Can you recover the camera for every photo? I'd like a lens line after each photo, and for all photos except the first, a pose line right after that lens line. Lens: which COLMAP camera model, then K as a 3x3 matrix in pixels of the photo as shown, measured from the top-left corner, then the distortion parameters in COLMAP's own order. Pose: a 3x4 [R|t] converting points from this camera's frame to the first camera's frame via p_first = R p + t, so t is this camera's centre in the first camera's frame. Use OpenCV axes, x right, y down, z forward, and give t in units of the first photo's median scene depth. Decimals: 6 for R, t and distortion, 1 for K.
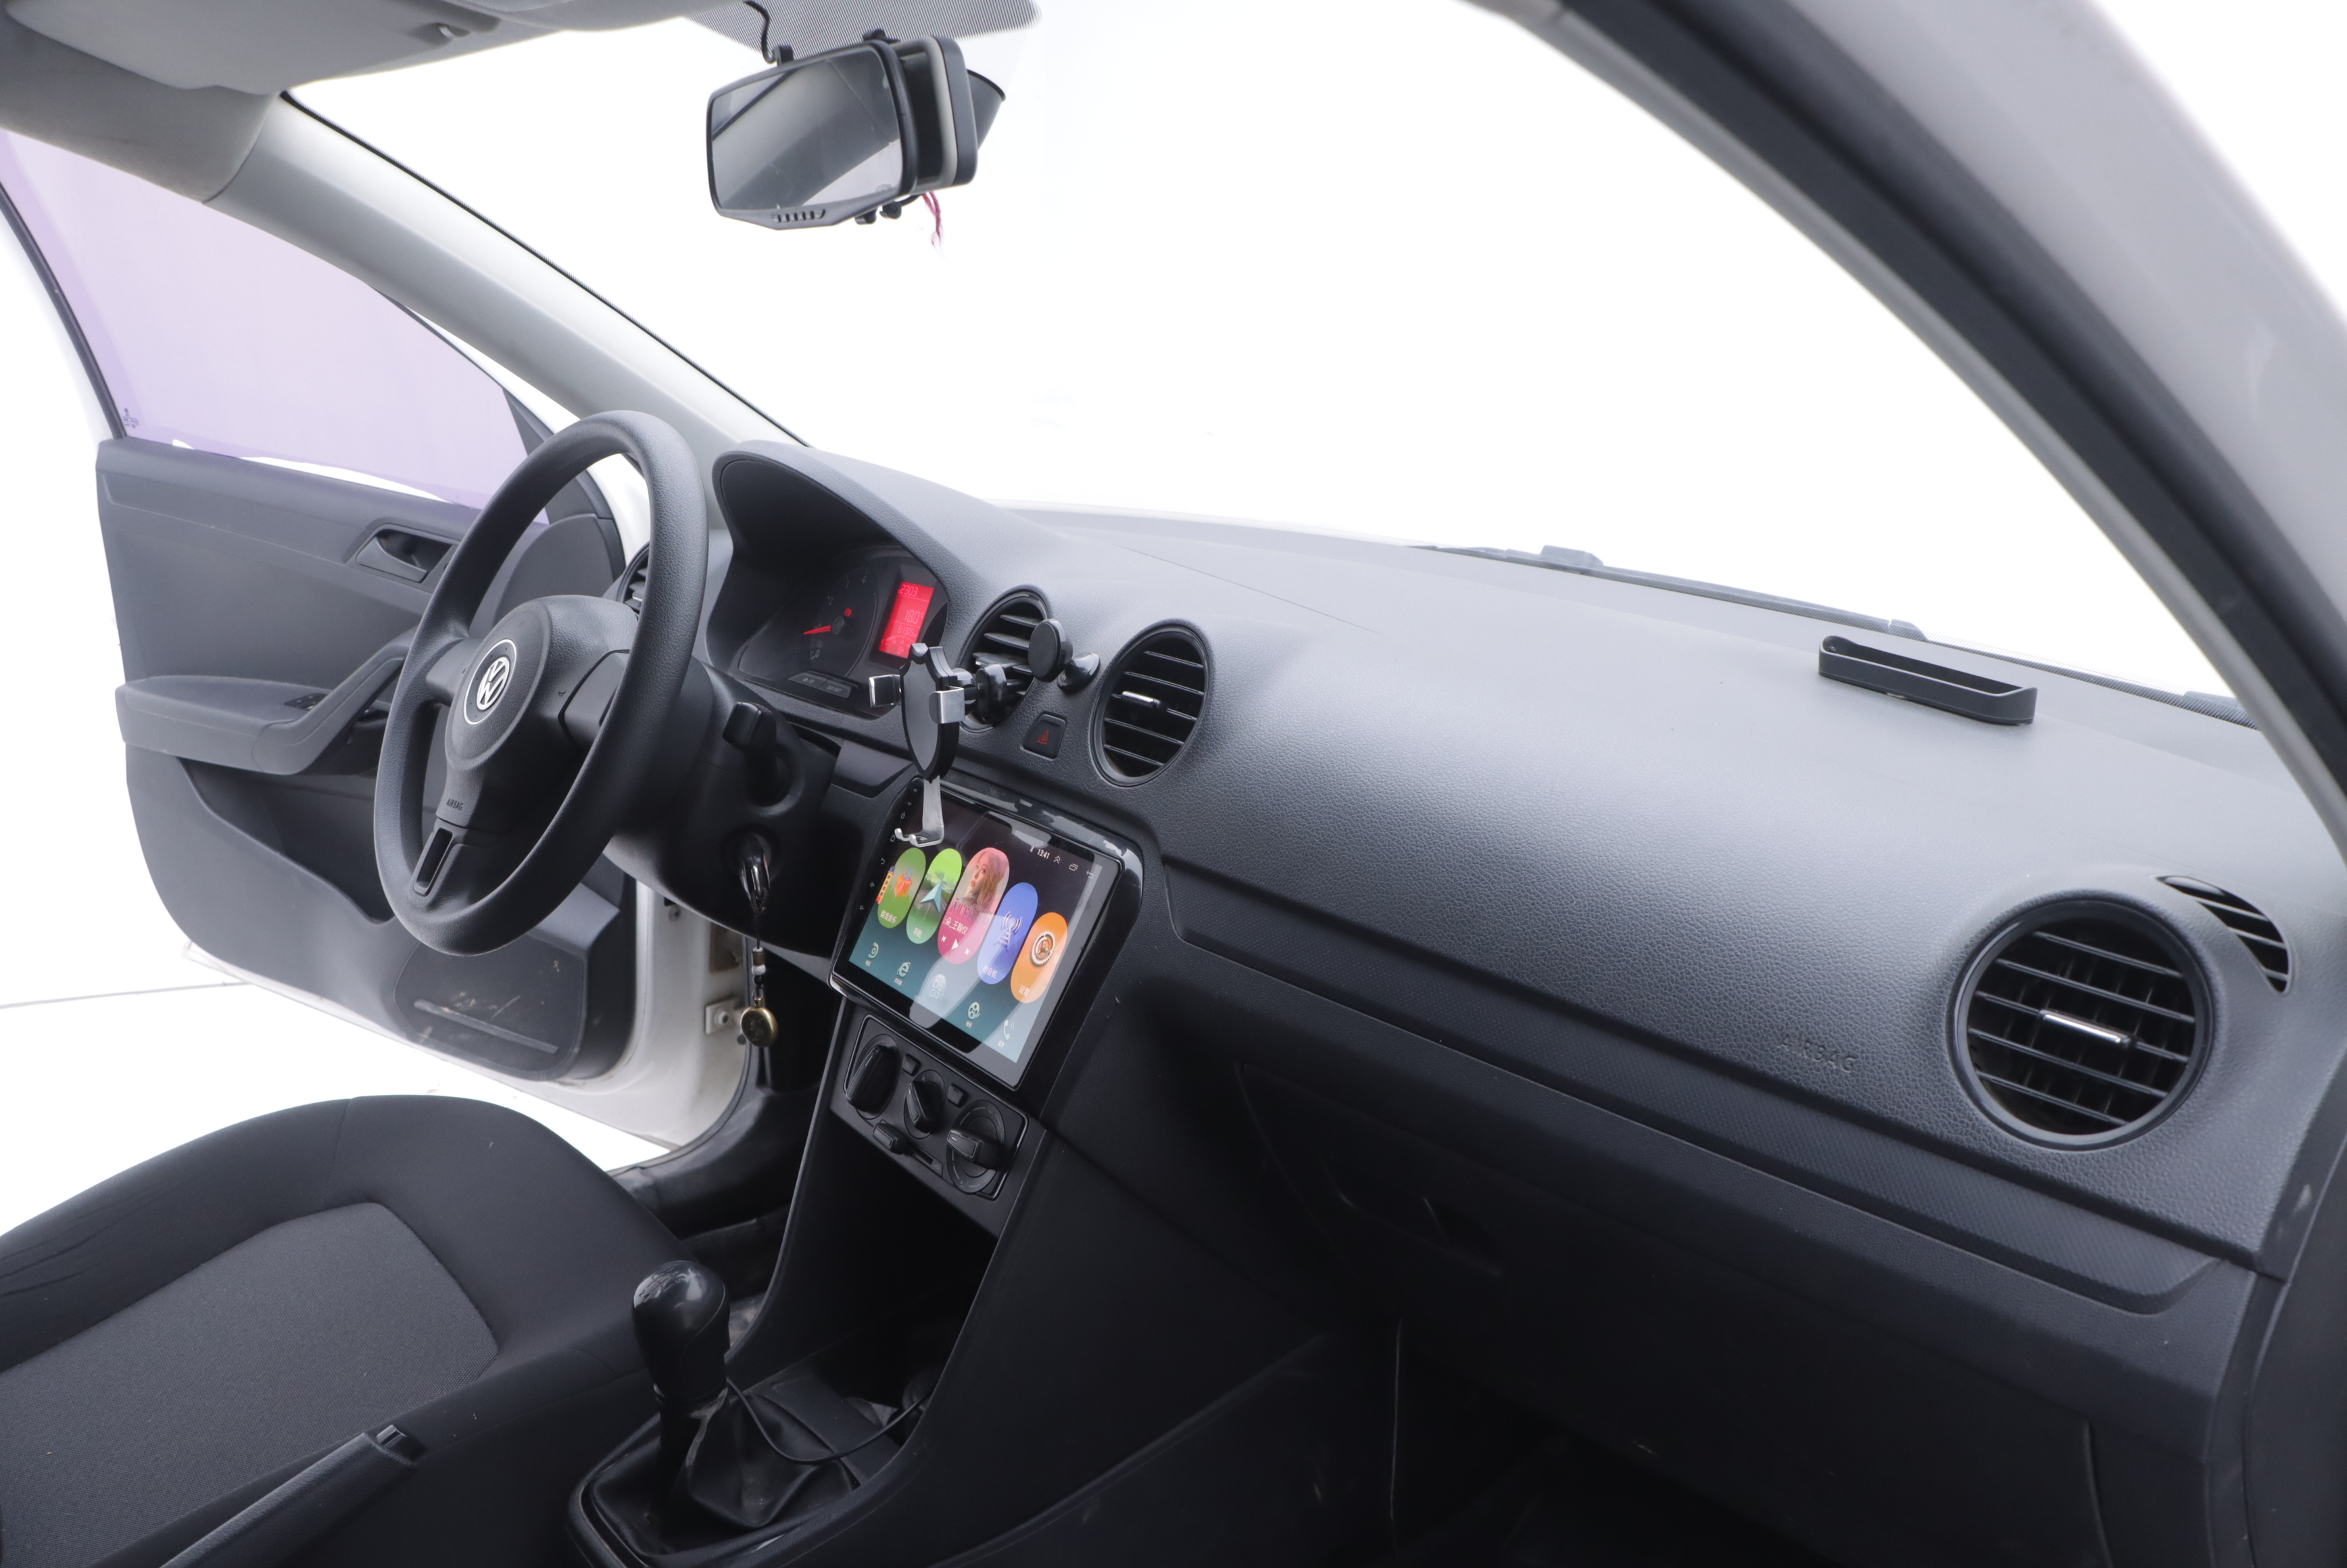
lens RADIAL K [[1908.7, 0, 1181.2], [0, 1908.7, 802.6], [0, 0, 1]] dist [-0.192992, 0.150184]
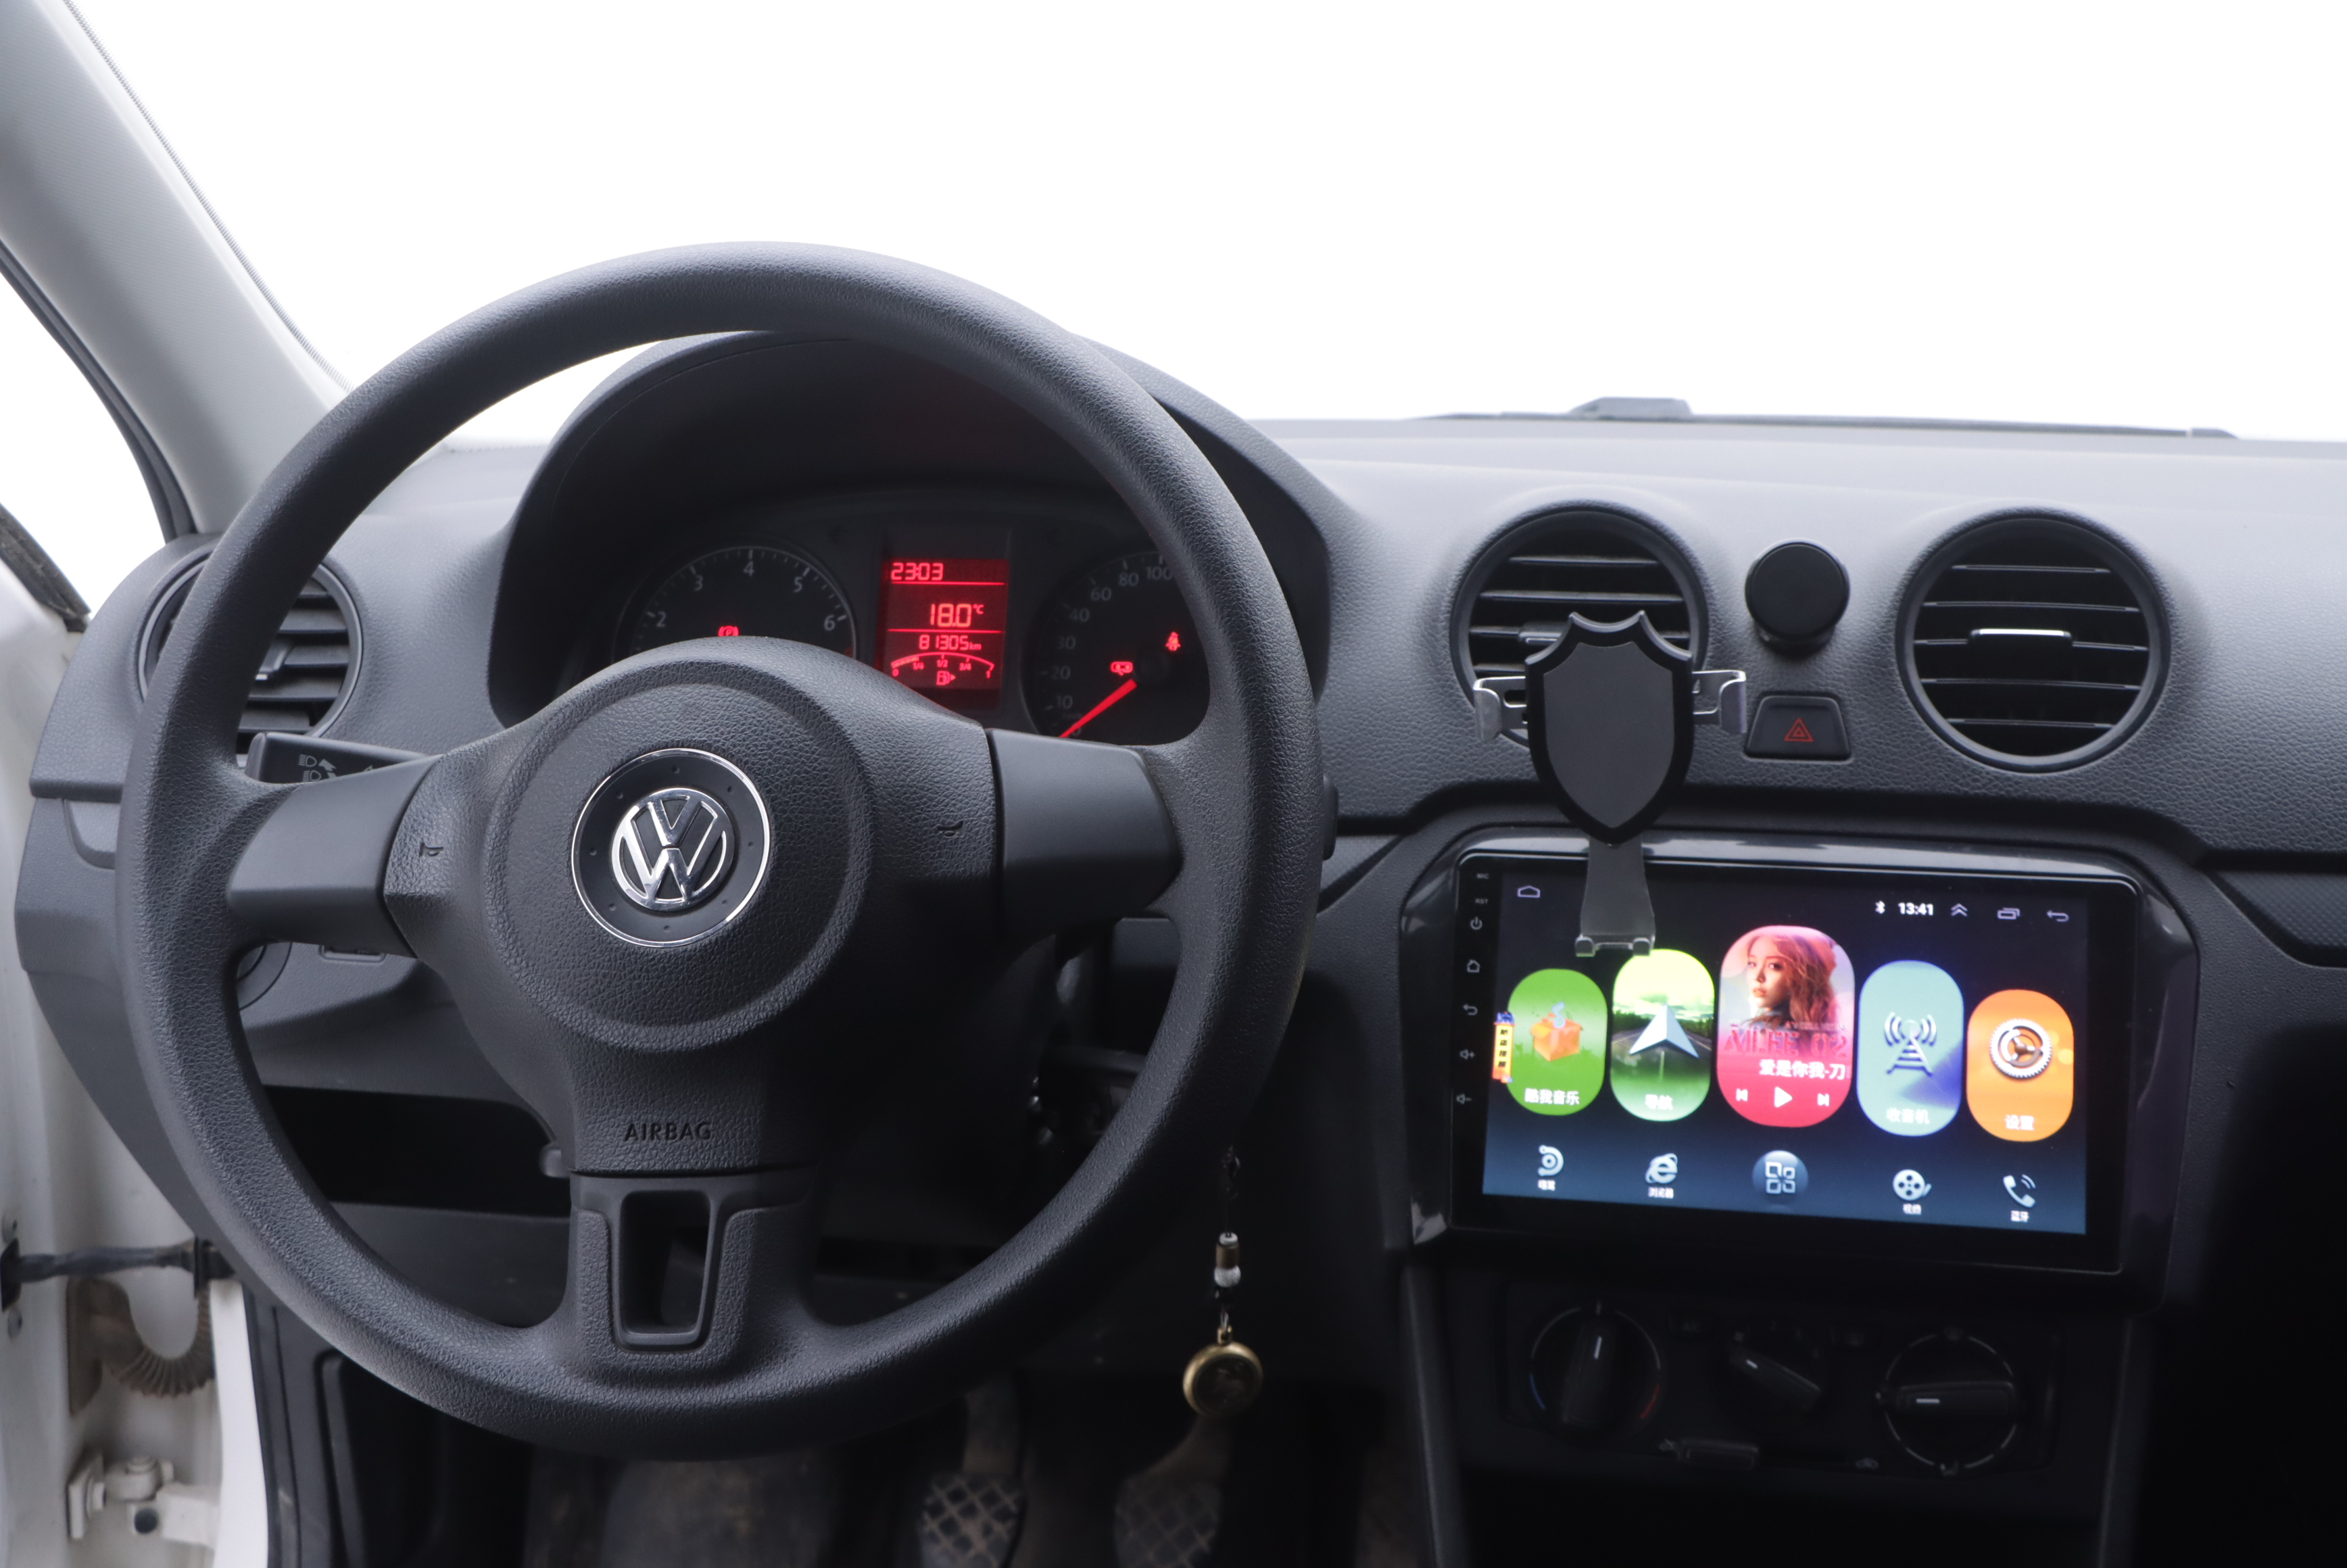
lens RADIAL K [[2506.7, 0, 1180.4], [0, 2506.7, 798.2], [0, 0, 1]] dist [-0.120272, 0.277120]
pose [[0.747302, -0.186271, 0.637842, -0.701792], [0.189110, 0.979830, 0.064580, -0.097946], [-0.637006, 0.072361, 0.767455, 0.486745]]
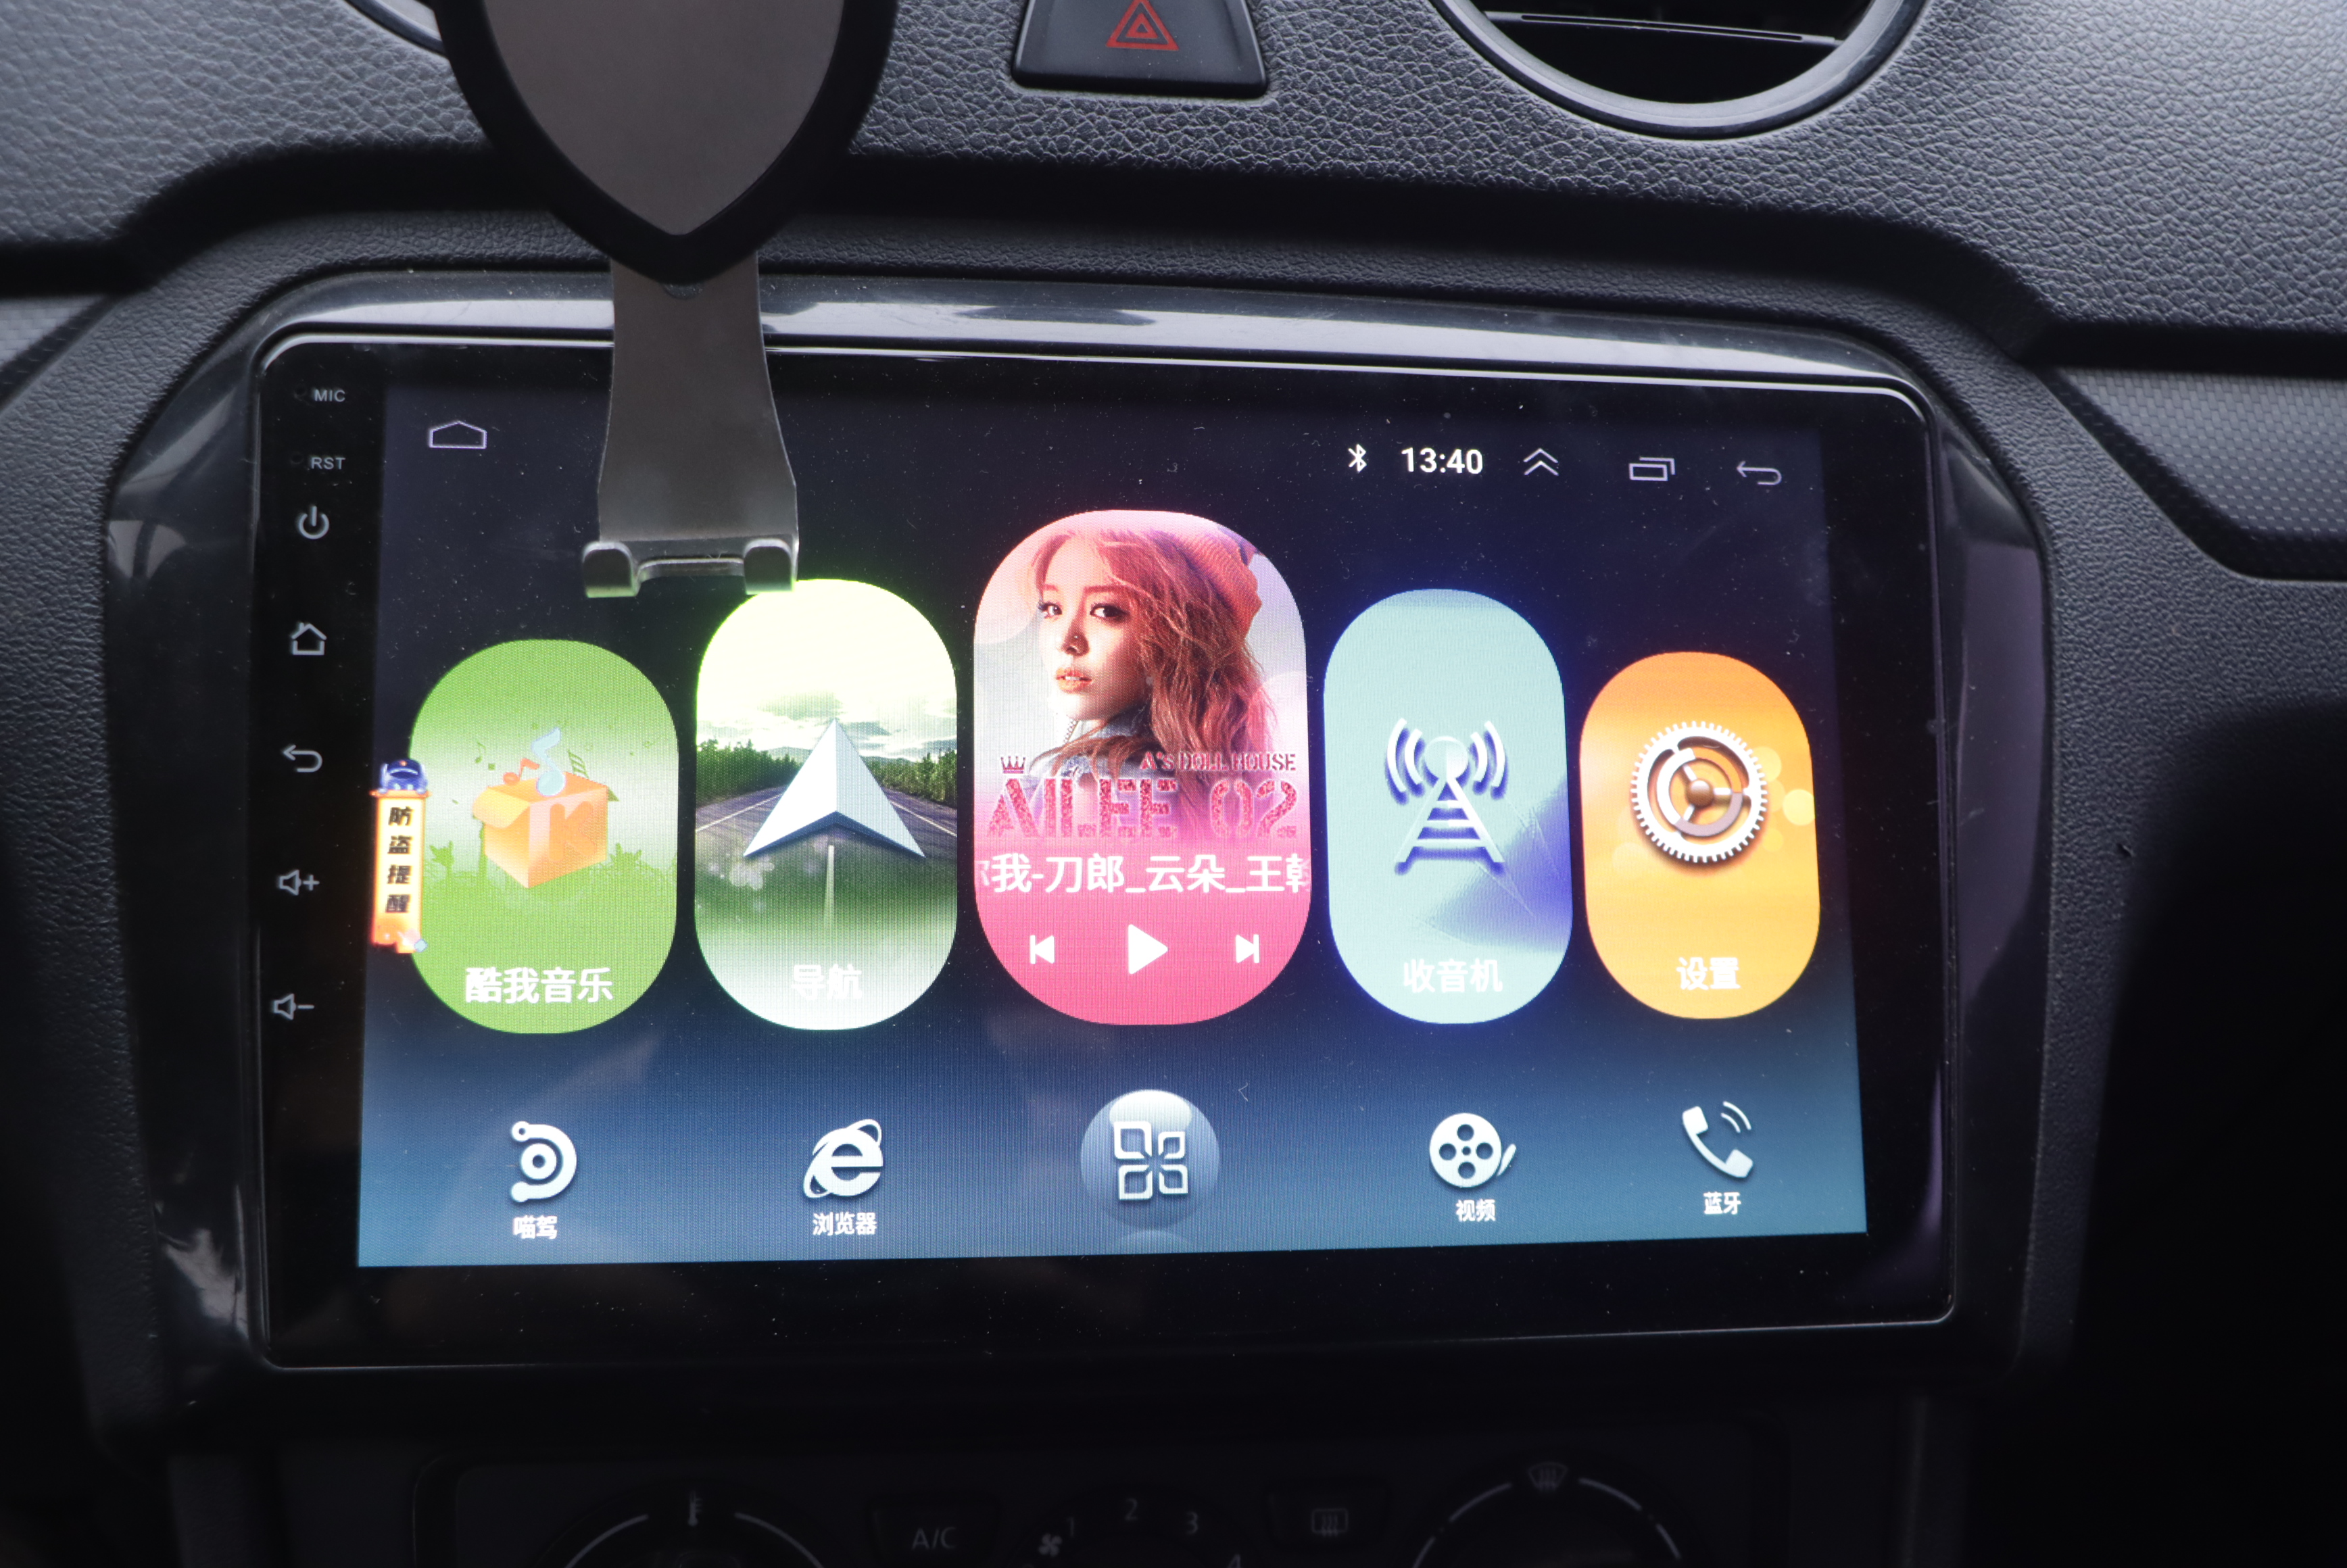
lens RADIAL K [[2406.1, 0, 1173.5], [0, 2406.1, 784.0], [0, 0, 1]] dist [-0.142951, 0.192347]
pose [[0.459406, -0.285690, 0.841027, -0.337539], [0.166393, 0.957780, 0.234459, -0.011353], [-0.872502, 0.032229, 0.487546, 0.809247]]
